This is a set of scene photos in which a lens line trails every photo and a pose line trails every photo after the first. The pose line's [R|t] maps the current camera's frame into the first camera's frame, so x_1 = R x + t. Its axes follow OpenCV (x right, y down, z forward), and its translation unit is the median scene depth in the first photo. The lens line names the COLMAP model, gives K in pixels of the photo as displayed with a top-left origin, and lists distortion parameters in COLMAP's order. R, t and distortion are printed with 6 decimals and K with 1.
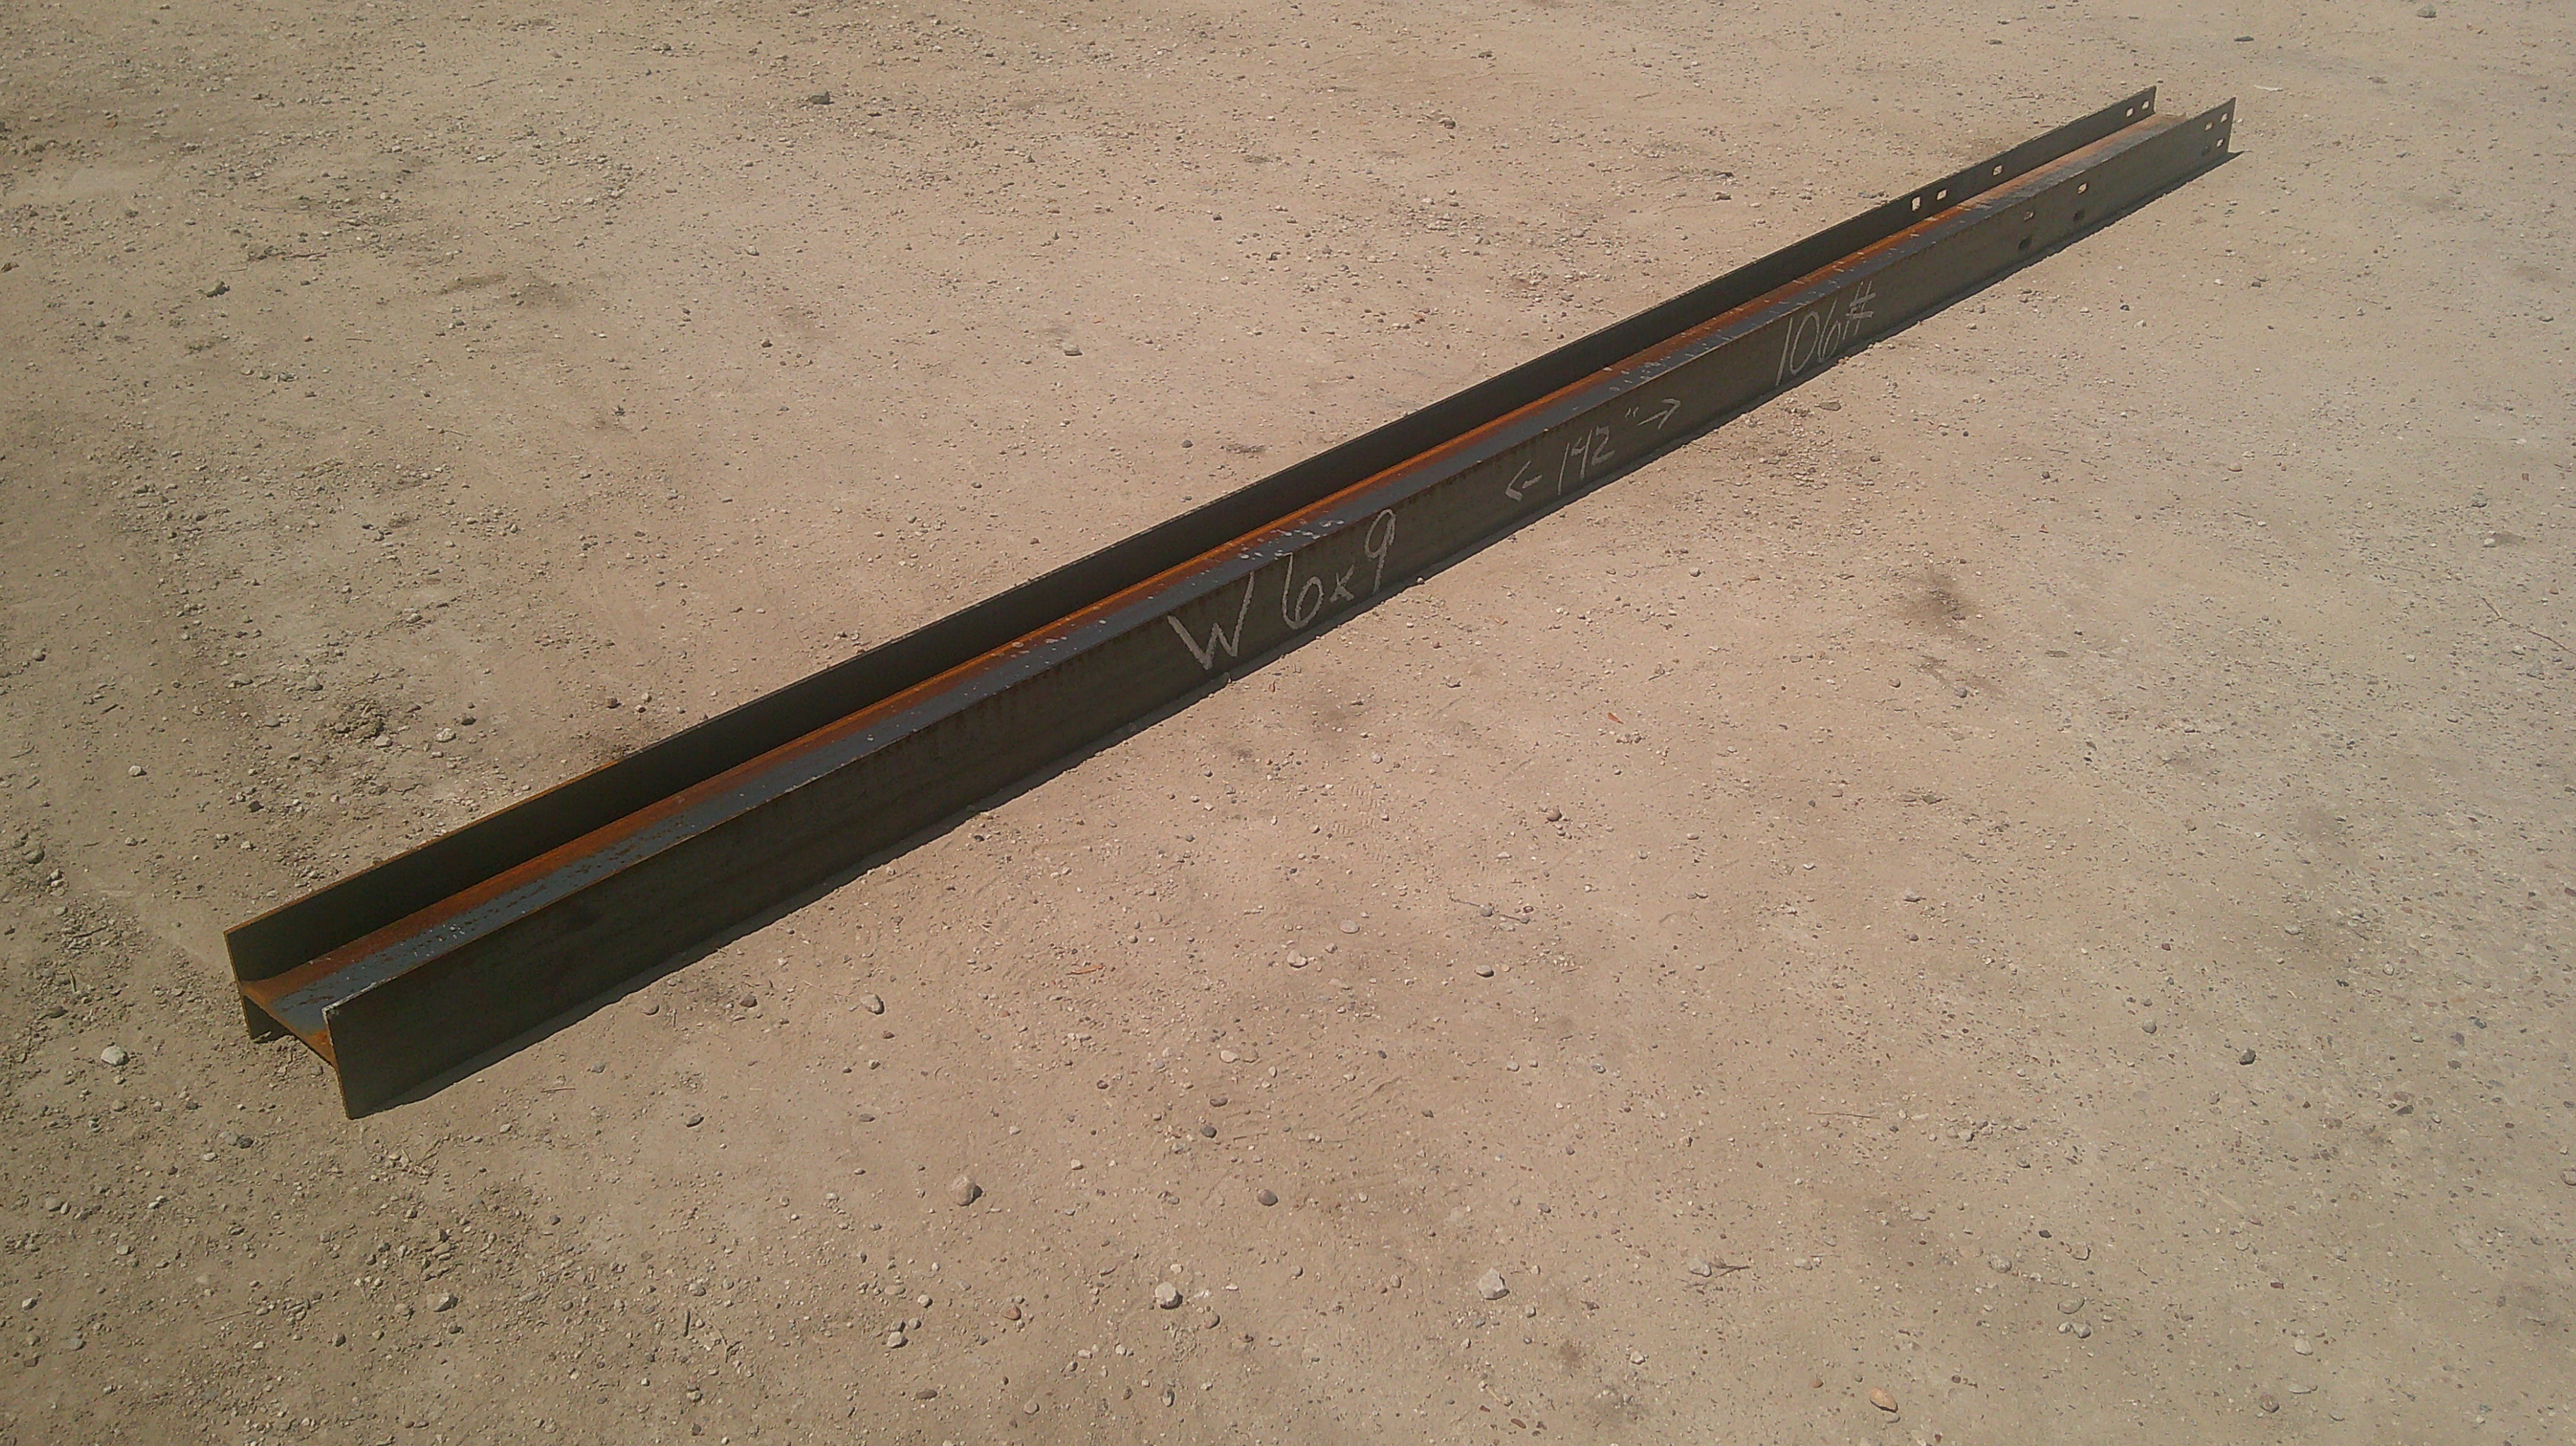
lens RADIAL K [[2256.9, 0, 1288.0], [0, 2256.9, 723.0], [0, 0, 1]] dist [0.145771, -0.421710]
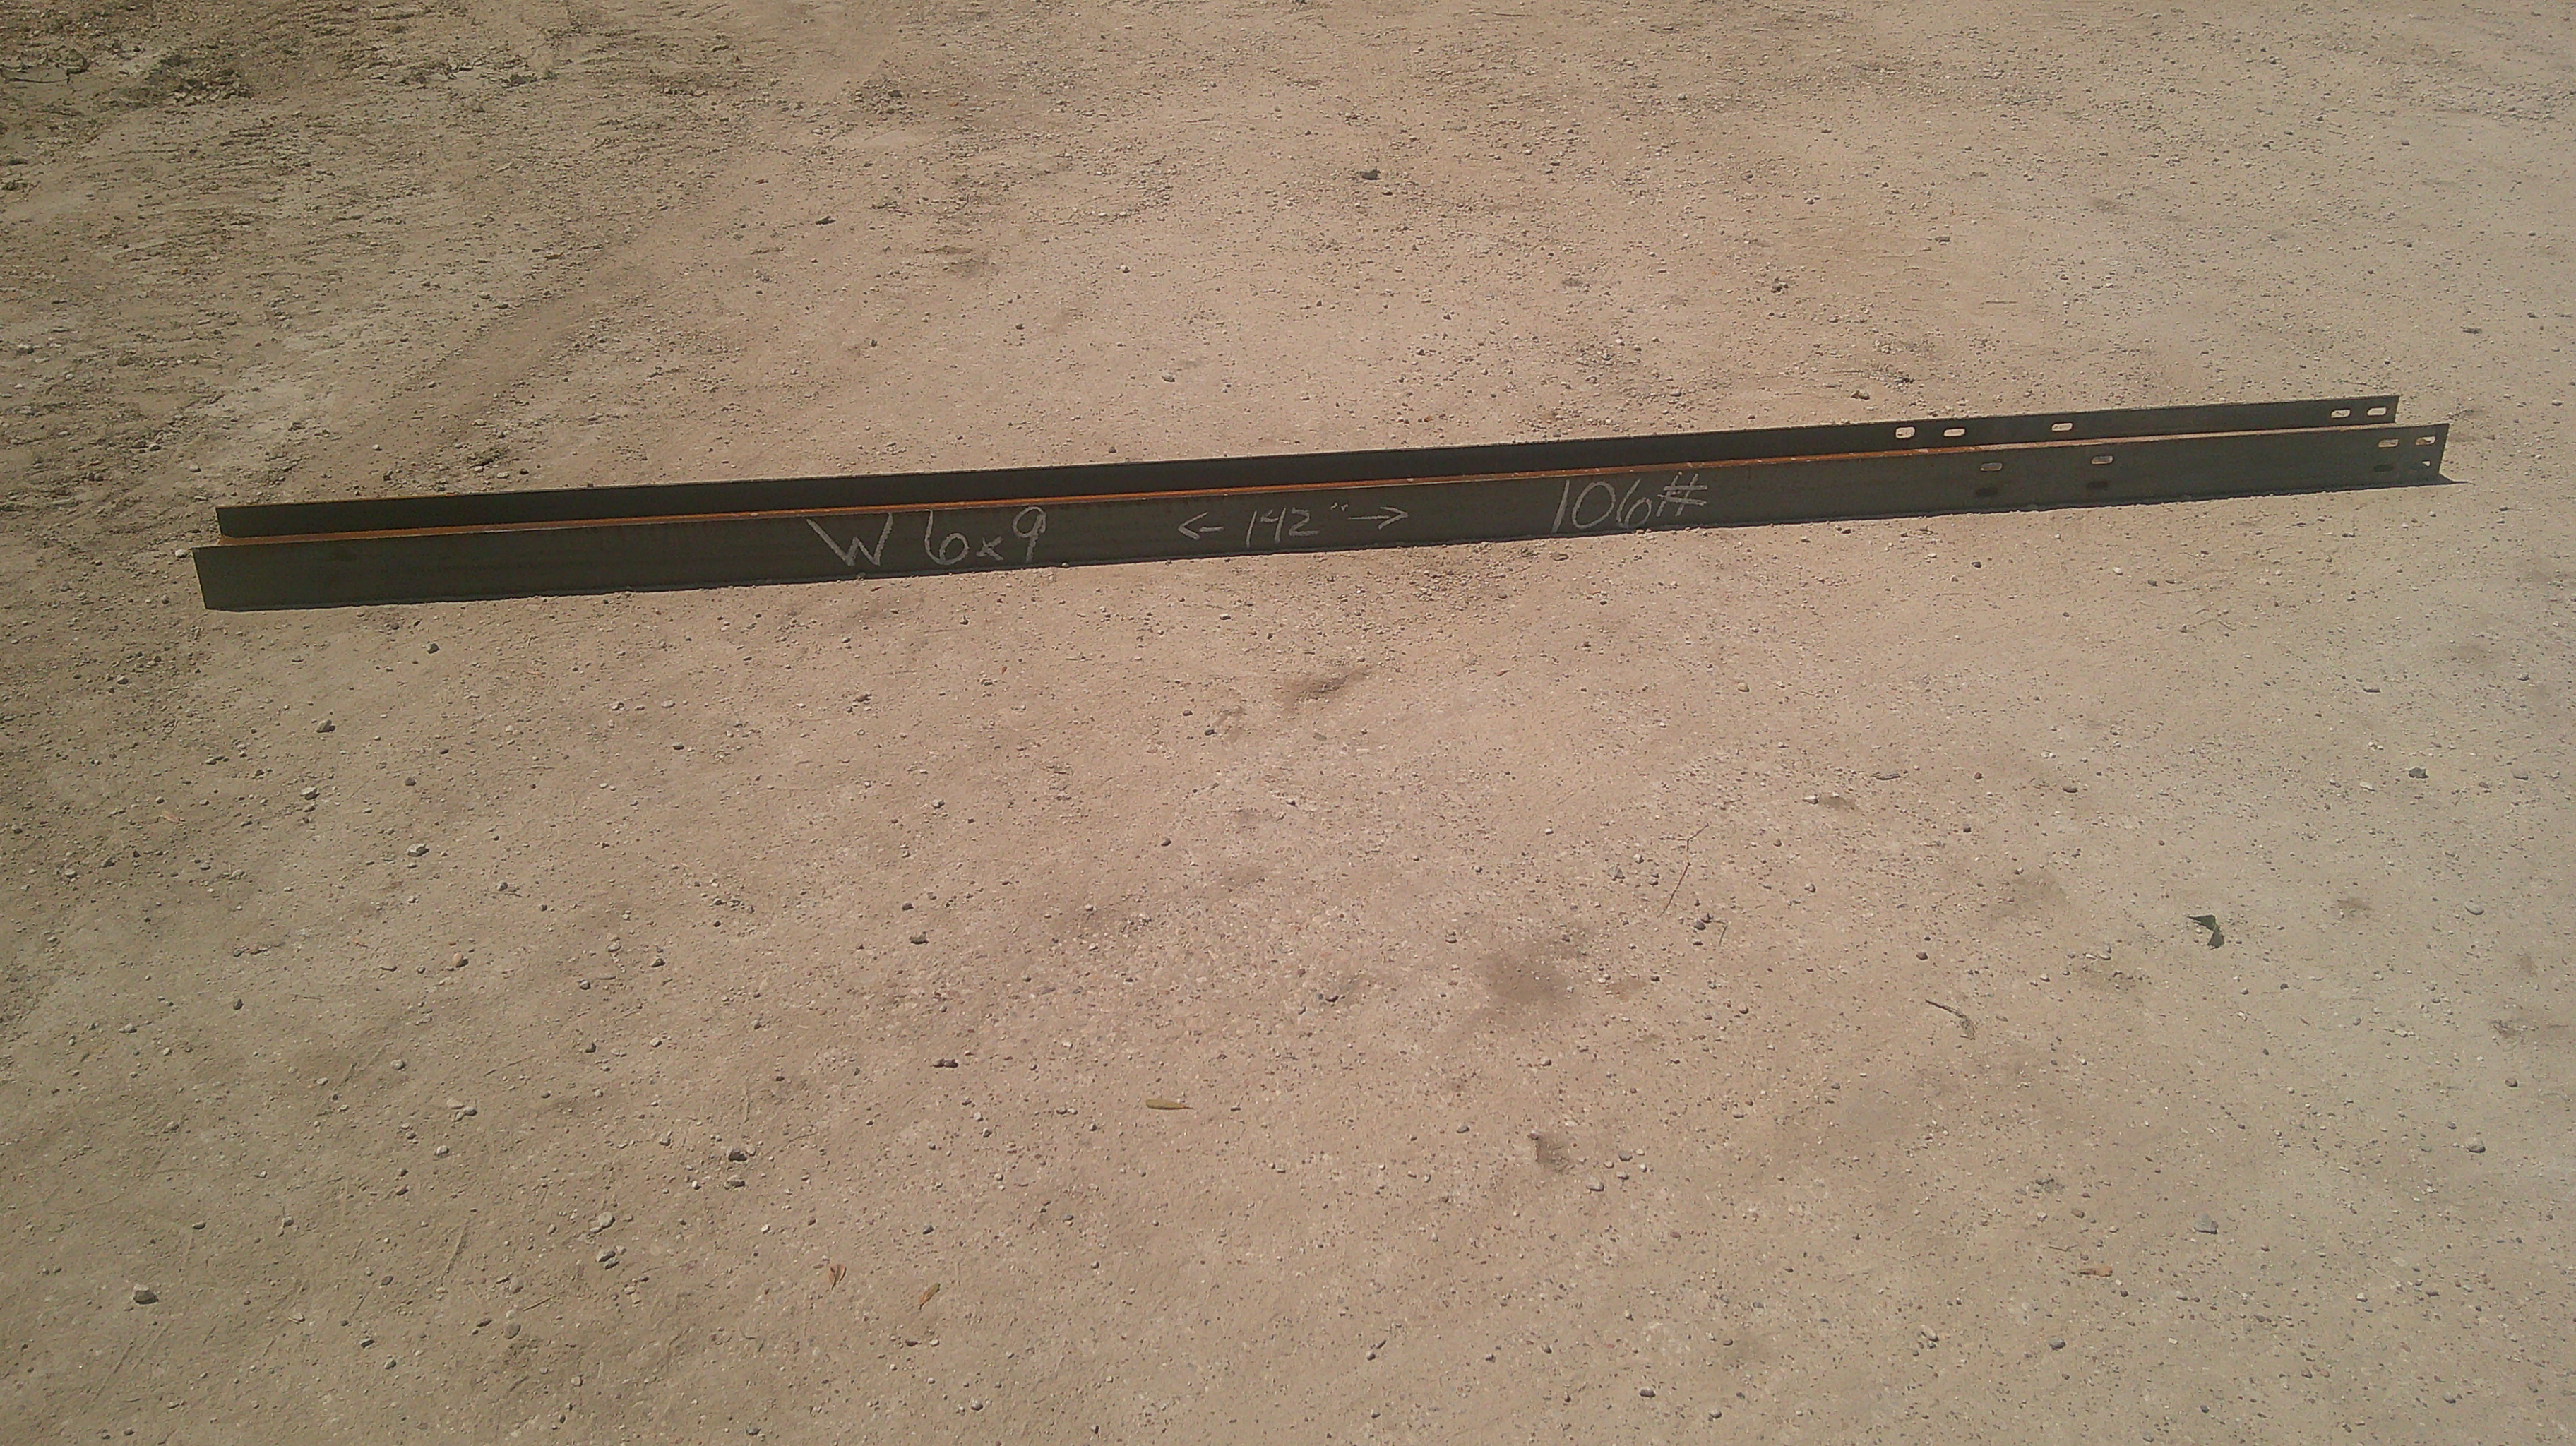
lens RADIAL K [[2256.9, 0, 1288.0], [0, 2256.9, 723.0], [0, 0, 1]] dist [0.145771, -0.421710]
pose [[0.769234, 0.307314, -0.560211, 0.901646], [-0.315042, 0.945182, 0.085907, -0.123532], [0.555902, 0.110408, 0.823883, -0.065807]]
